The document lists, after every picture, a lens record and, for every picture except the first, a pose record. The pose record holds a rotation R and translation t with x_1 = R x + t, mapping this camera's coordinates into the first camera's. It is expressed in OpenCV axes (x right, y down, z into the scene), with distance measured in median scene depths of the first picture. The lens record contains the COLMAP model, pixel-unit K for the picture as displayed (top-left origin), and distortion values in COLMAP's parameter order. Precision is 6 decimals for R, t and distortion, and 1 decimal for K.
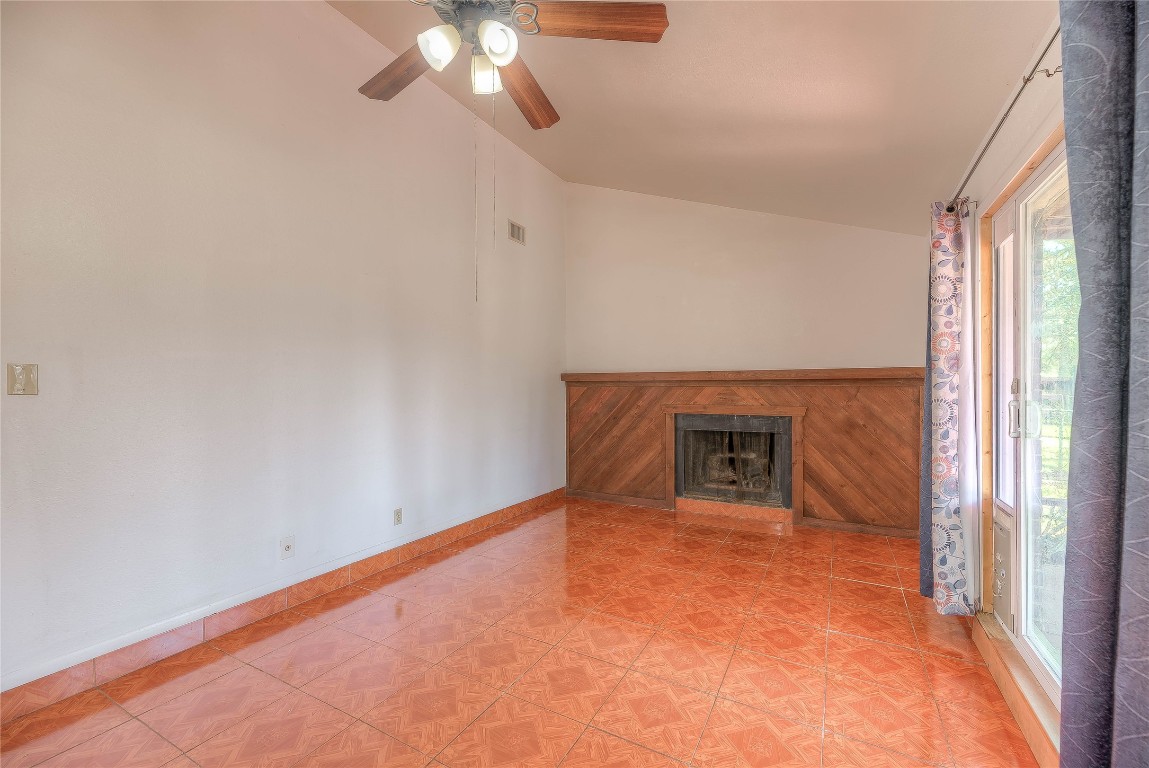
lens RADIAL K [[469.7, 0, 590.7], [0, 469.7, 389.8], [0, 0, 1]] dist [0.003578, -0.000007]
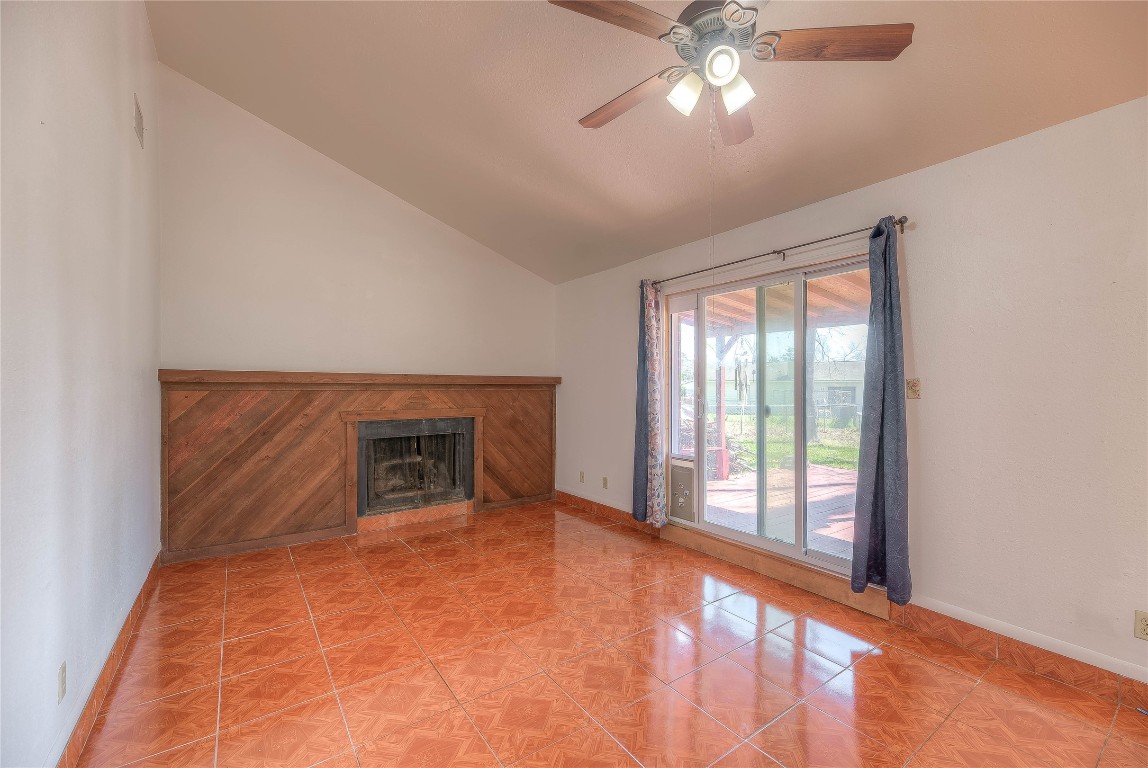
lens RADIAL K [[469.3, 0, 579.2], [0, 469.3, 384.2], [0, 0, 1]] dist [0.003578, -0.000007]
pose [[0.434708, 0.011075, 0.900504, -0.440007], [0.005491, 0.999873, -0.014948, -0.003272], [-0.900555, 0.011443, 0.434592, 0.262715]]
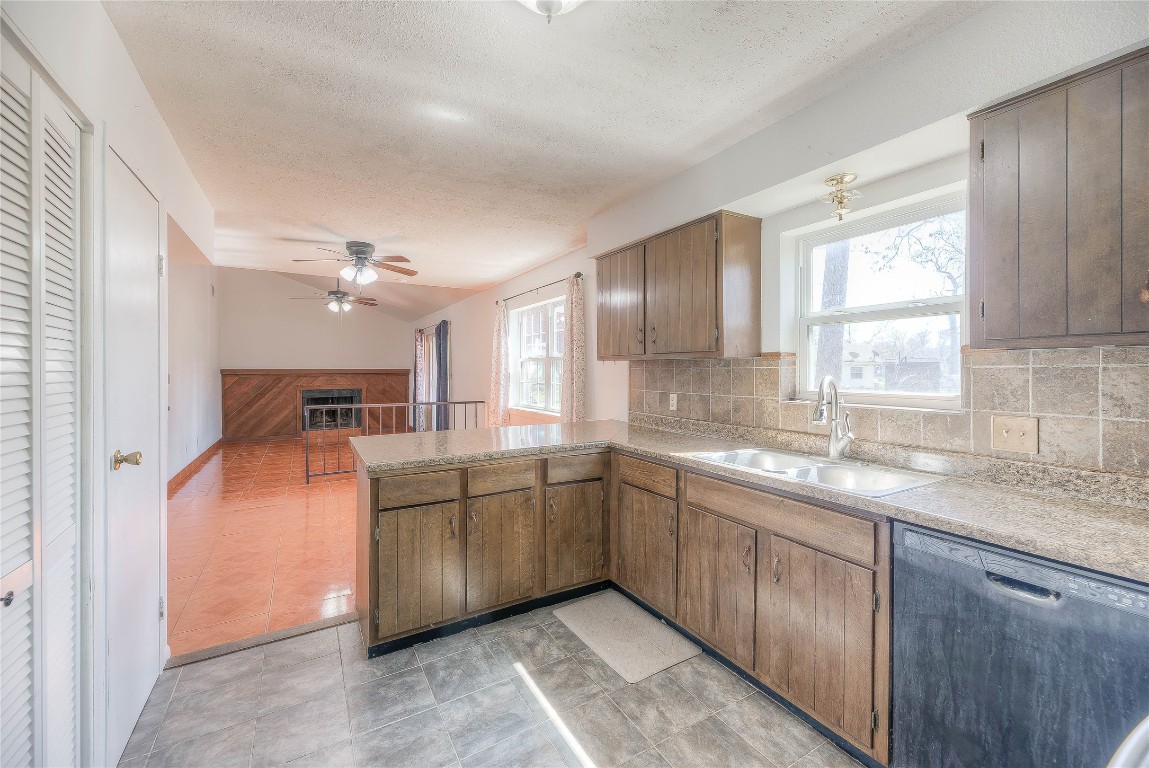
lens RADIAL K [[469.7, 0, 589.9], [0, 469.7, 367.2], [0, 0, 1]] dist [0.003578, -0.000007]
pose [[0.509718, 0.005080, 0.860326, -0.959644], [0.008007, 0.999911, -0.010648, -0.015980], [-0.860304, 0.012316, 0.509633, -1.128921]]
